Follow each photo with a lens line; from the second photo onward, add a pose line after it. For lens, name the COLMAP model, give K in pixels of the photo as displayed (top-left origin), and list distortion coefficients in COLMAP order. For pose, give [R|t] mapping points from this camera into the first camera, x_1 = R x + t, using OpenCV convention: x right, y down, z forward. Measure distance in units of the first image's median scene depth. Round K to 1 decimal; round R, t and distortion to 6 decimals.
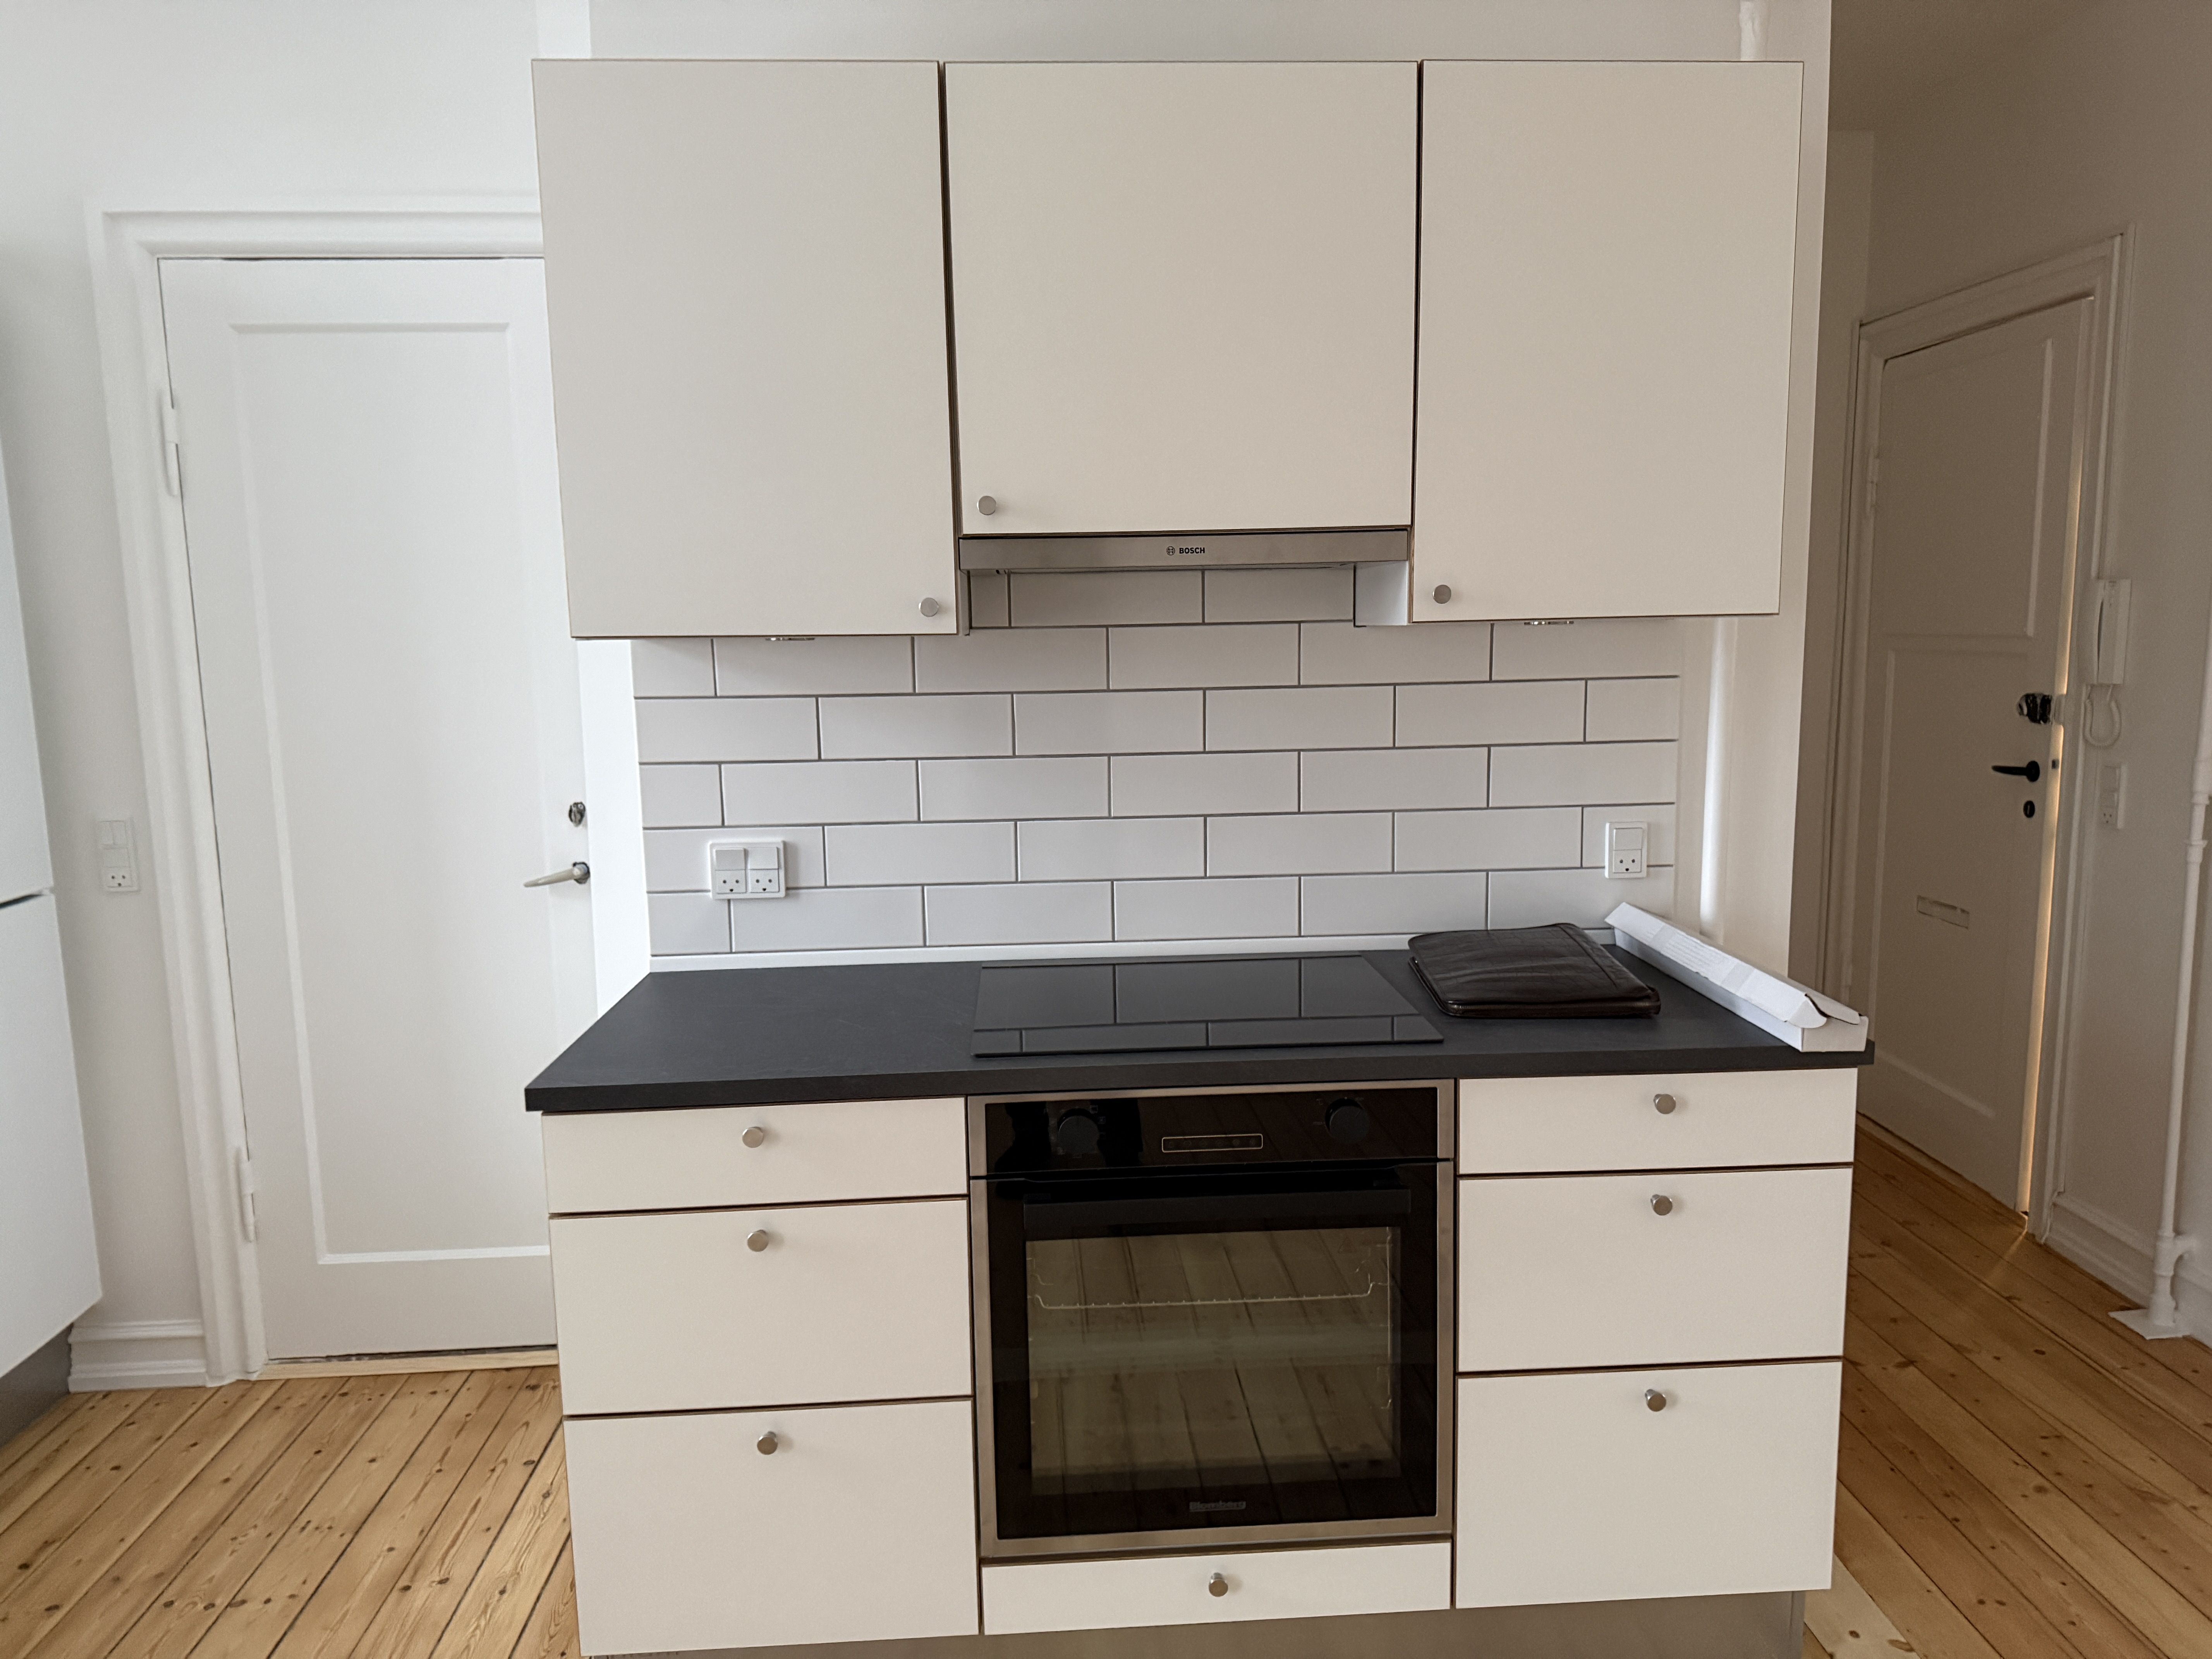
lens RADIAL K [[1554.6, 0, 1108.1], [0, 1554.6, 832.6], [0, 0, 1]] dist [0.046745, -0.042612]
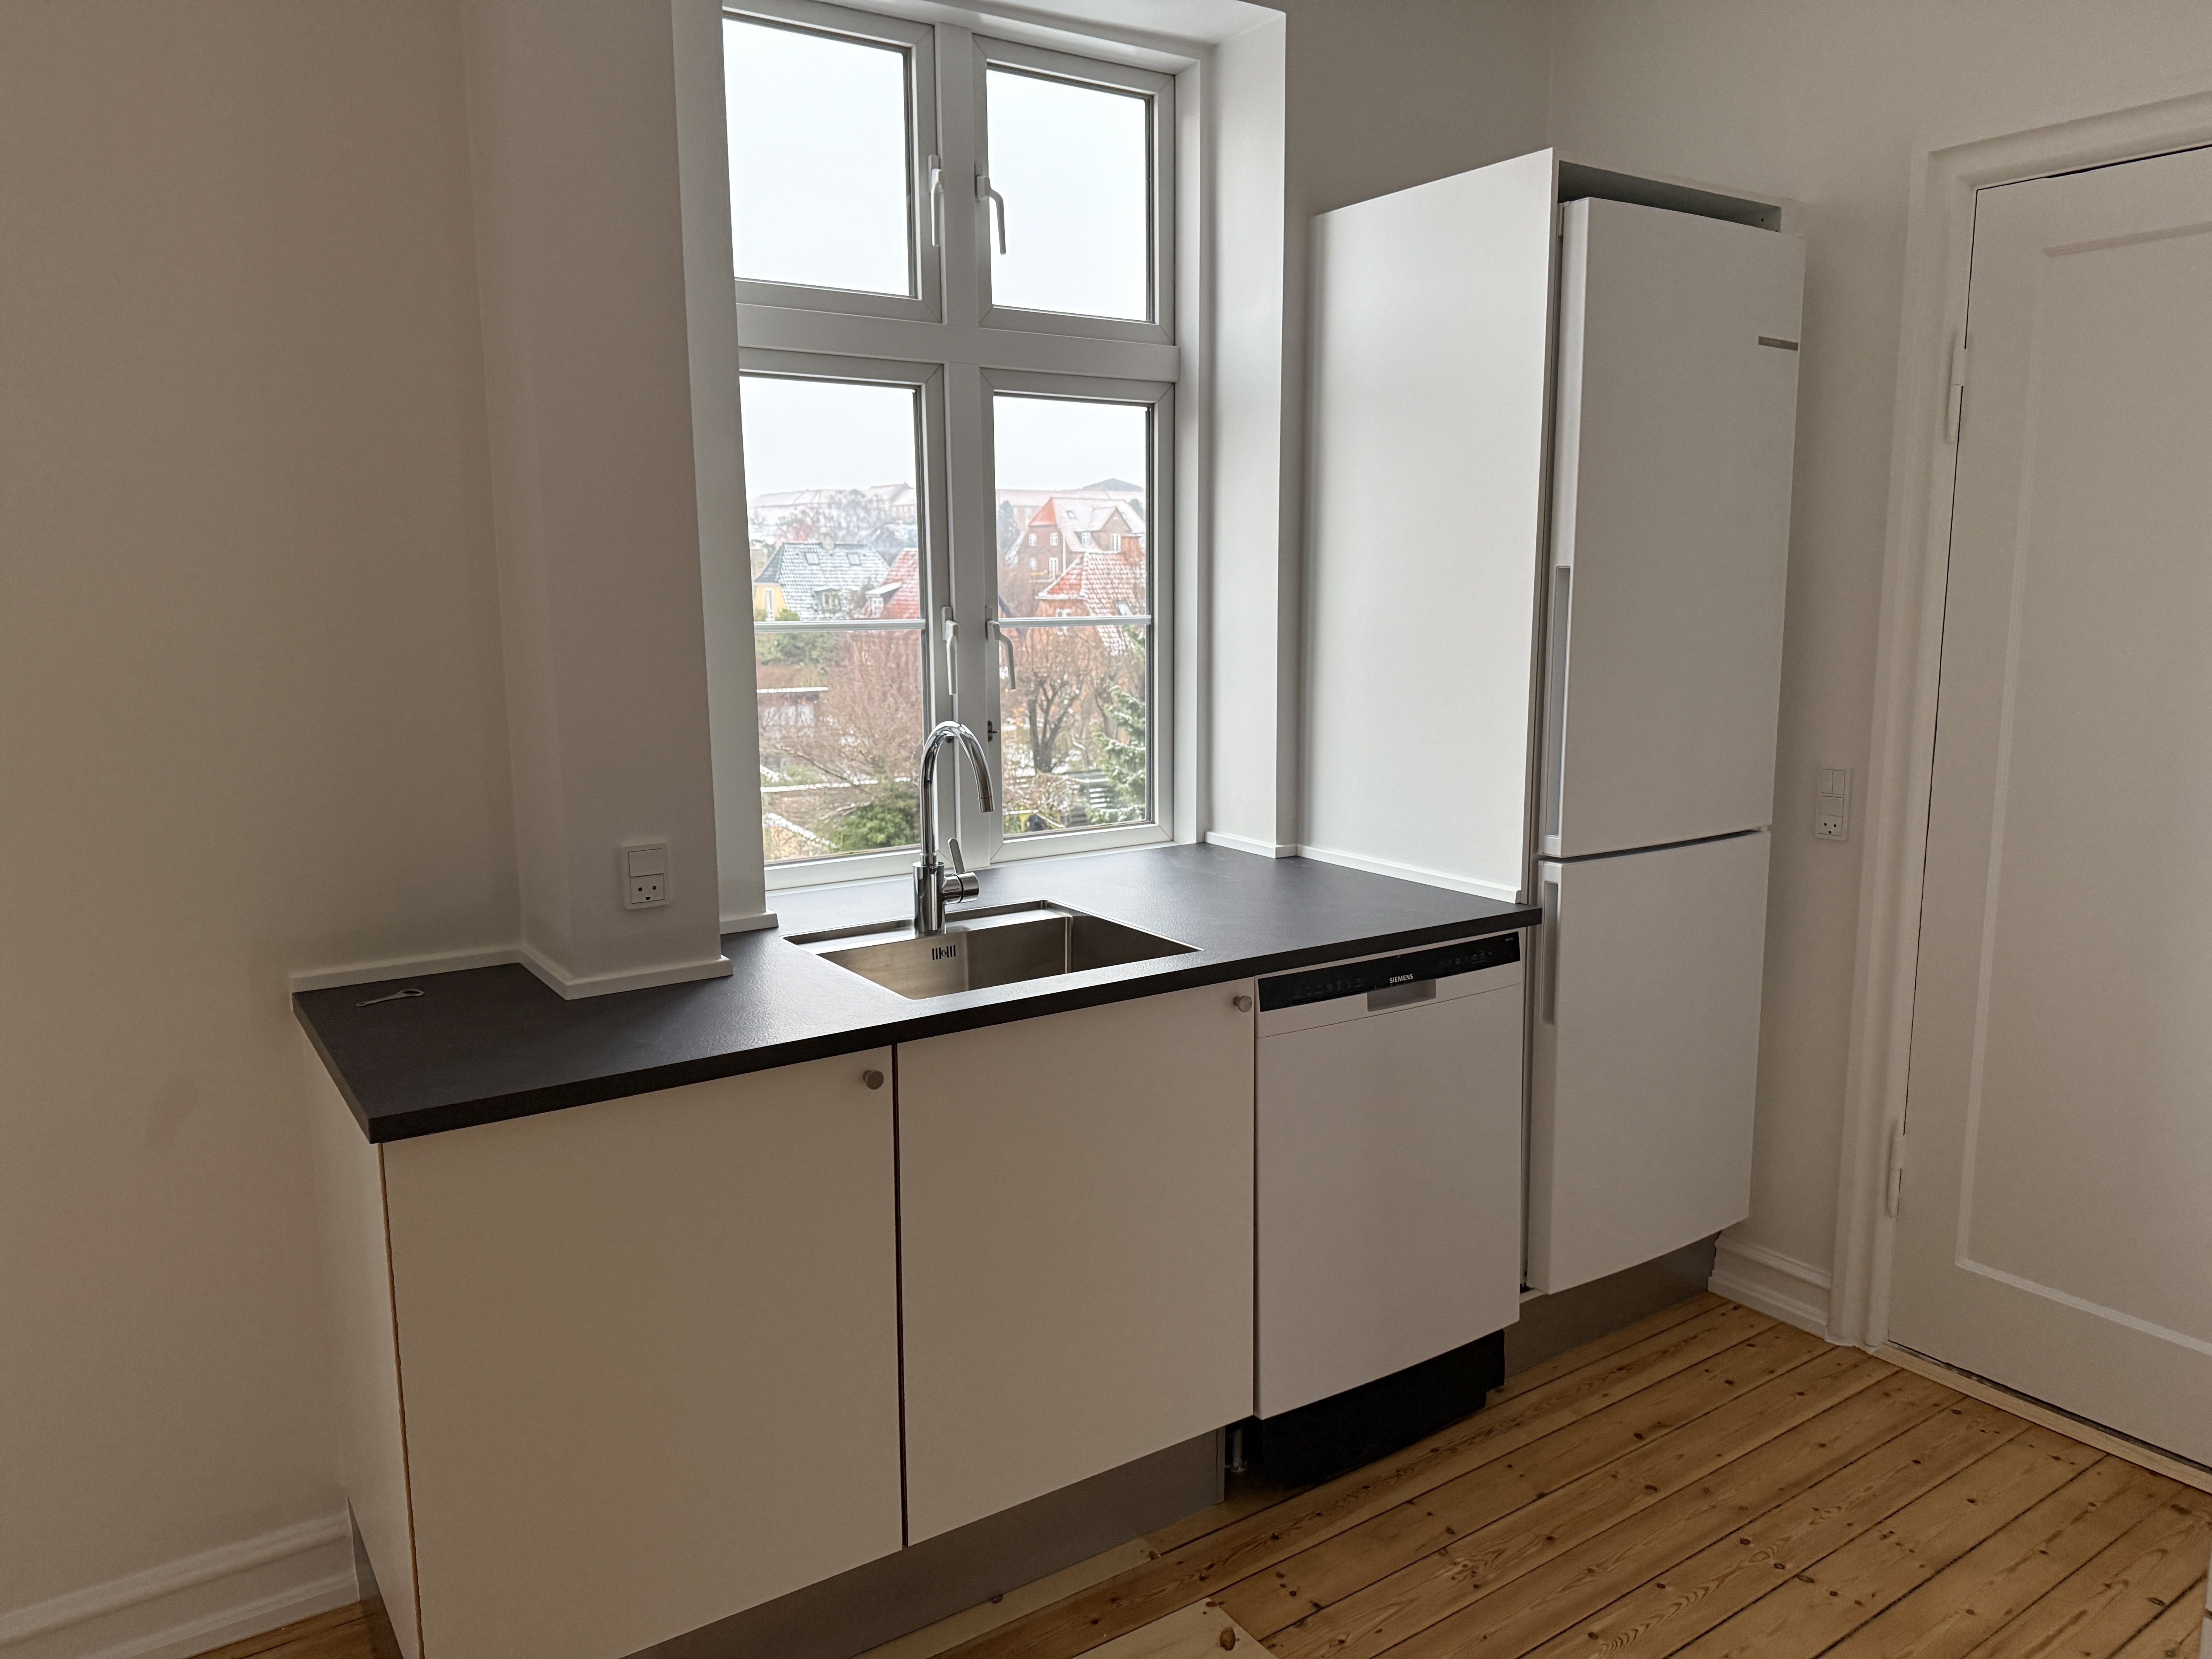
lens RADIAL K [[1554.6, 0, 1108.7], [0, 1554.6, 832.4], [0, 0, 1]] dist [0.046745, -0.042612]
pose [[0.521017, 0.151104, -0.840065, -0.023653], [-0.121756, 0.987298, 0.102073, -0.017547], [0.844818, 0.049101, 0.532796, 0.082436]]
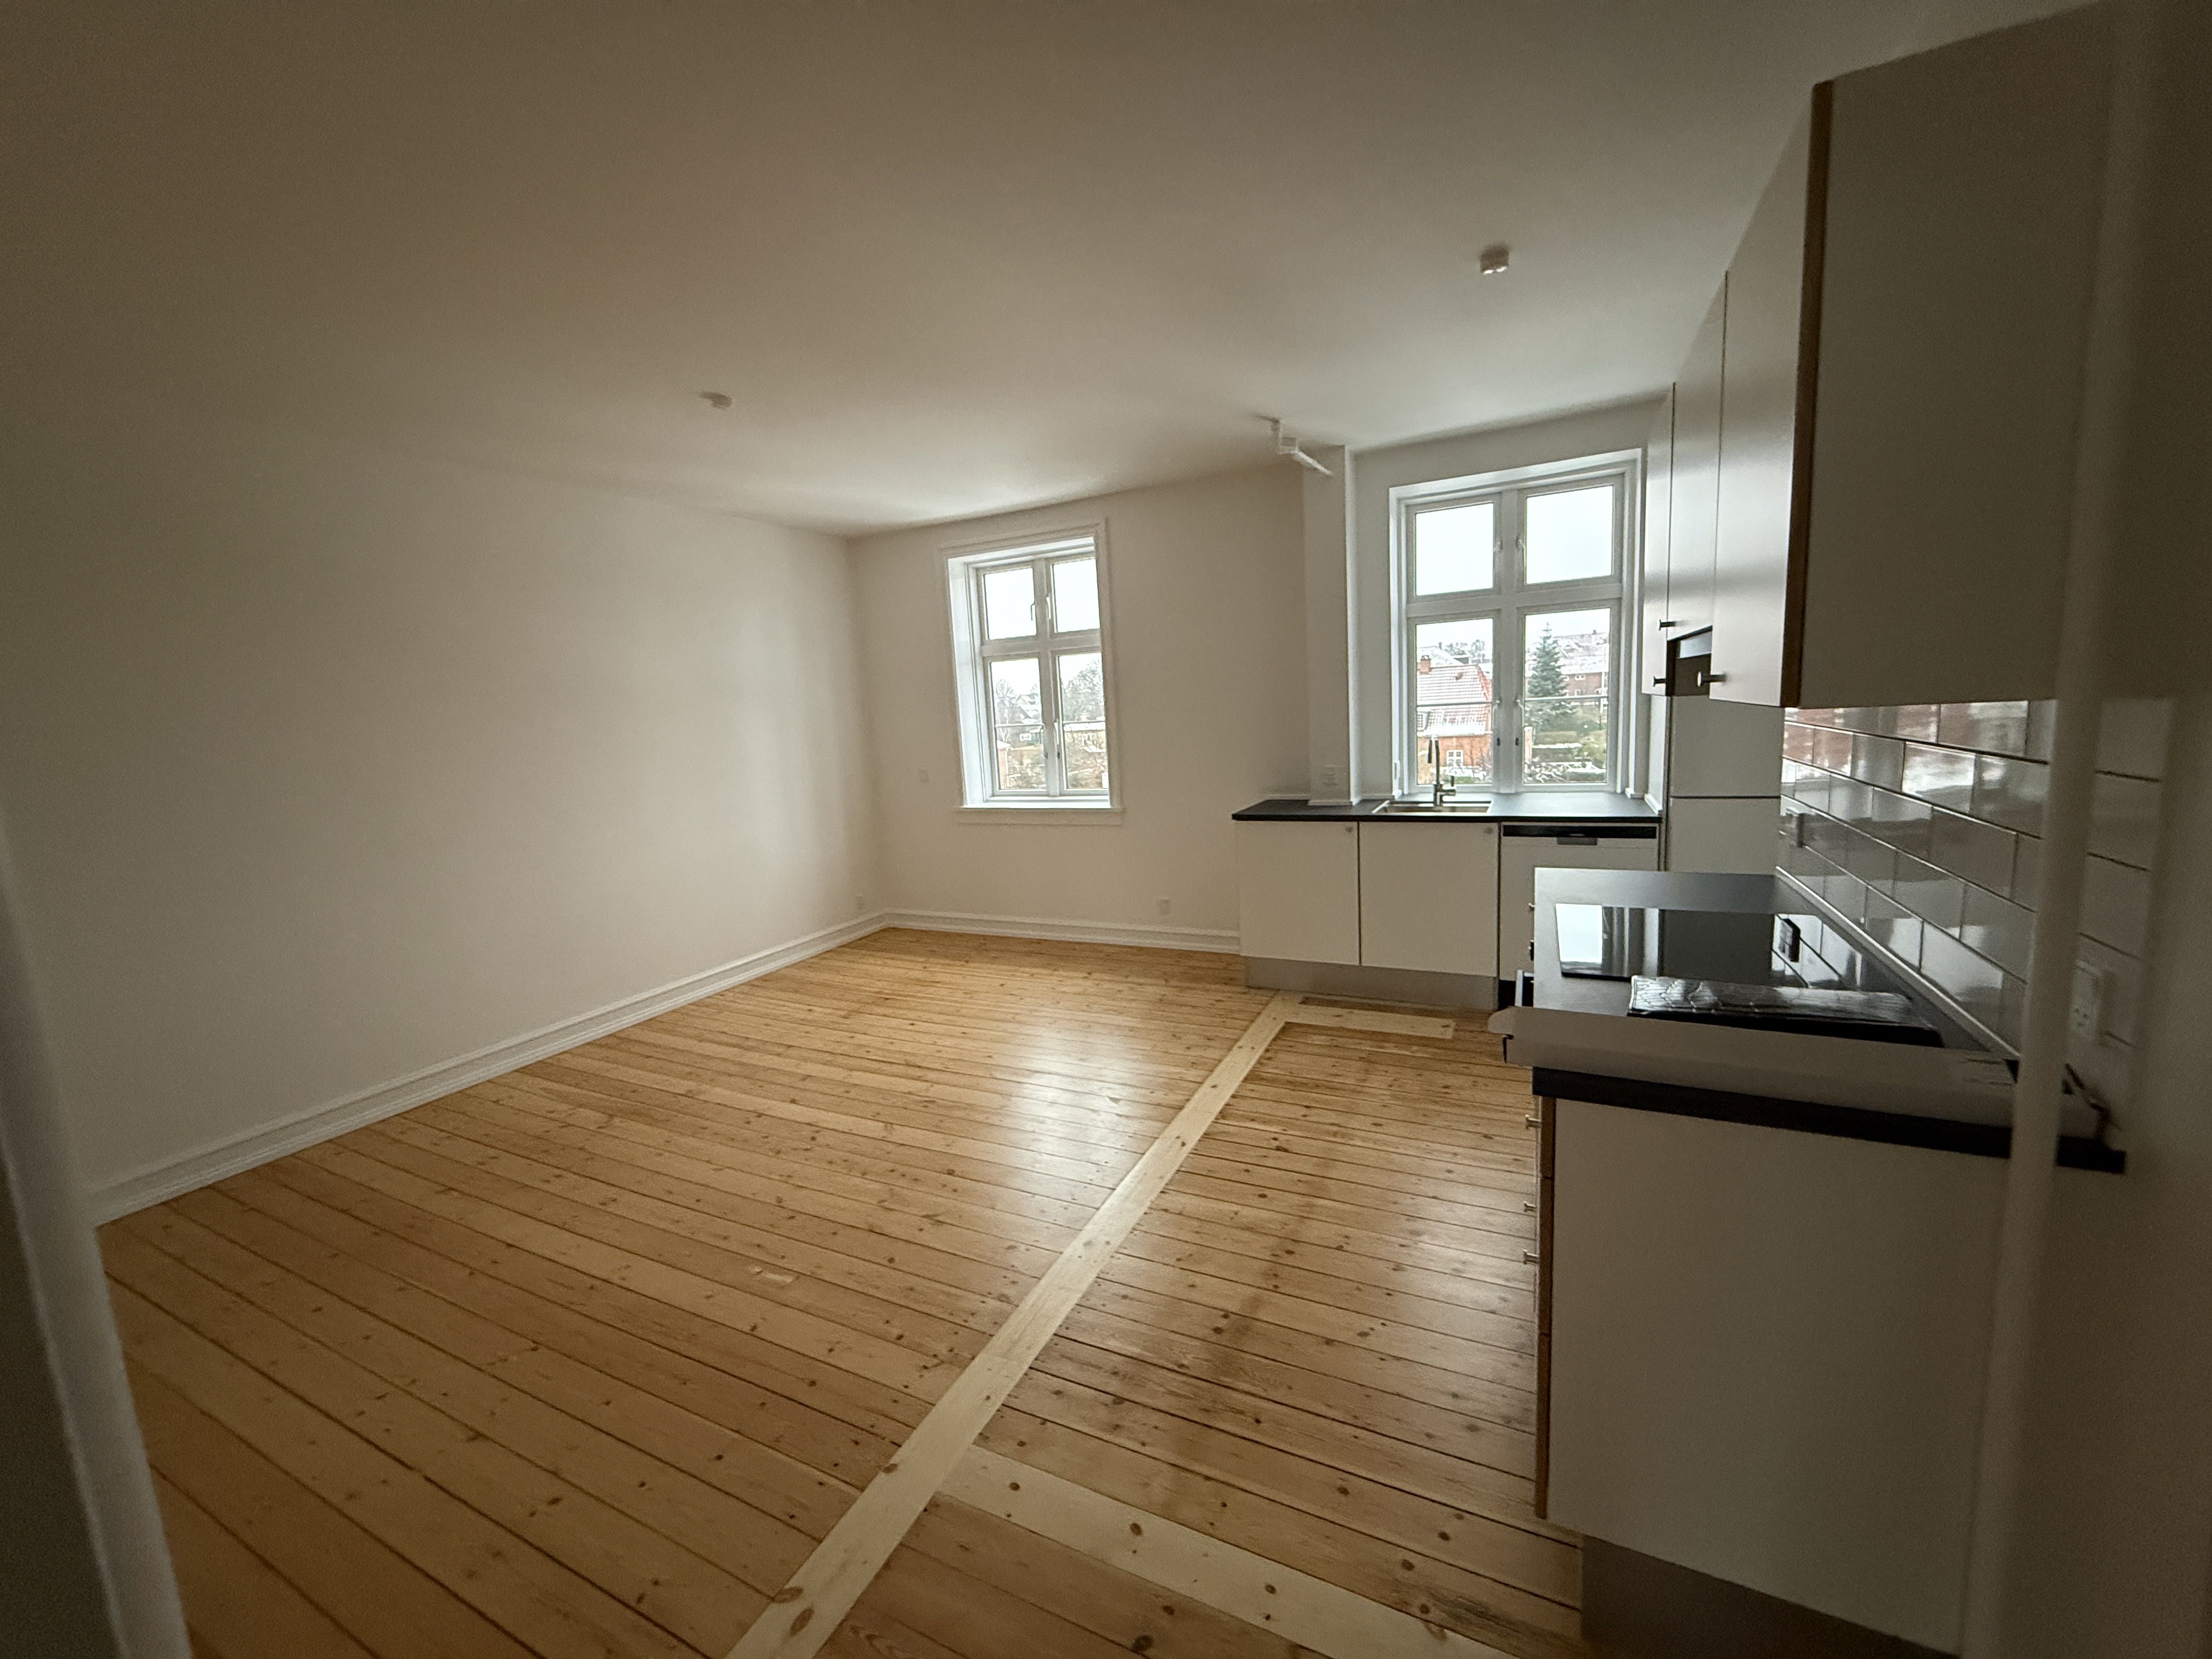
lens RADIAL K [[870.8, 0, 1103.0], [0, 870.8, 832.5], [0, 0, 1]] dist [0.013631, -0.000025]
pose [[-0.486469, 0.168947, -0.857207, 0.940386], [-0.059424, 0.972456, 0.225385, -0.139825], [0.871675, 0.160581, -0.463030, 0.790255]]
